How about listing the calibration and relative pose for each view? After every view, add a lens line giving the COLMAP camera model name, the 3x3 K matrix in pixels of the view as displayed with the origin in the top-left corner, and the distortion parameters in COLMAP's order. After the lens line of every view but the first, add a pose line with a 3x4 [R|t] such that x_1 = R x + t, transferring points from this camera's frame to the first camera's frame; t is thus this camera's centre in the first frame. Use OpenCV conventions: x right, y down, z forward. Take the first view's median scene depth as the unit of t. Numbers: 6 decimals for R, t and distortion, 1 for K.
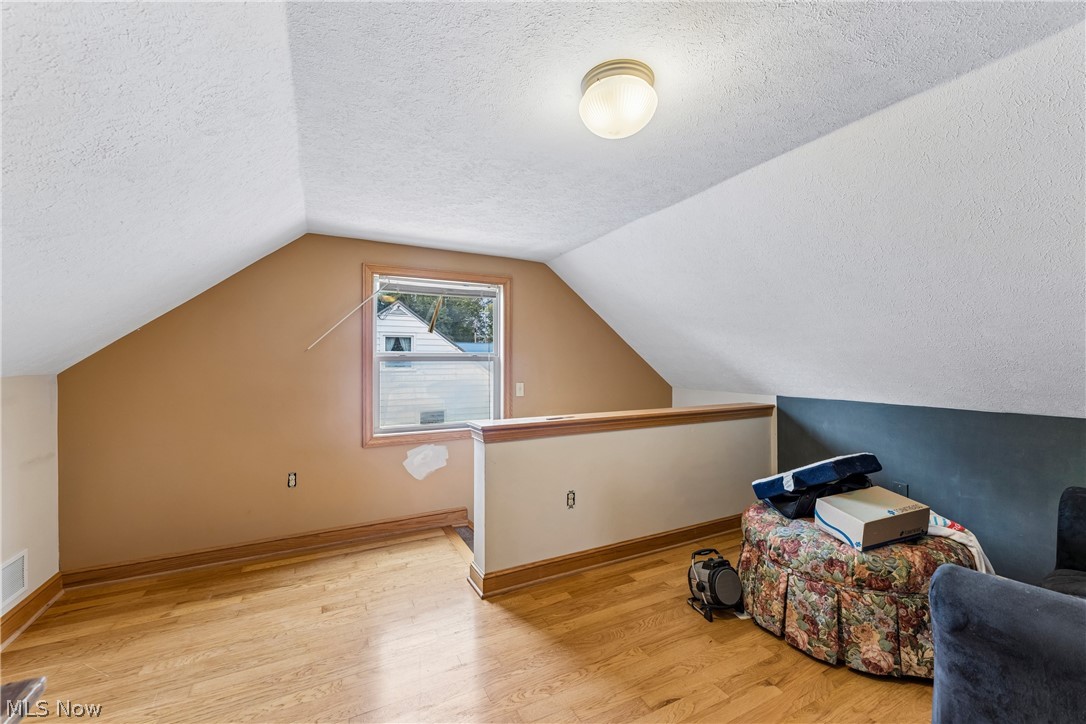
lens RADIAL K [[433.3, 0, 539.6], [0, 433.3, 362.2], [0, 0, 1]] dist [-0.003927, -0.000374]
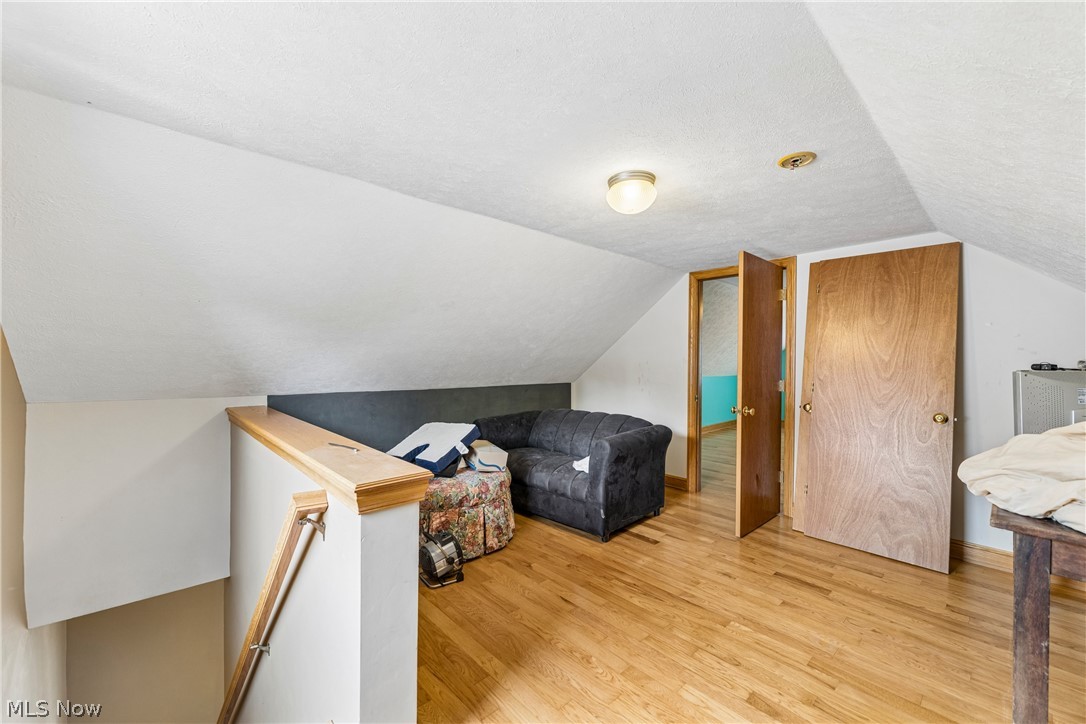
lens RADIAL K [[433.3, 0, 539.0], [0, 433.3, 361.3], [0, 0, 1]] dist [-0.003927, -0.000374]
pose [[-0.268254, 0.001472, 0.963347, -0.868836], [-0.006506, 0.999973, -0.003340, 0.007530], [-0.963326, -0.007164, -0.268237, 1.225546]]
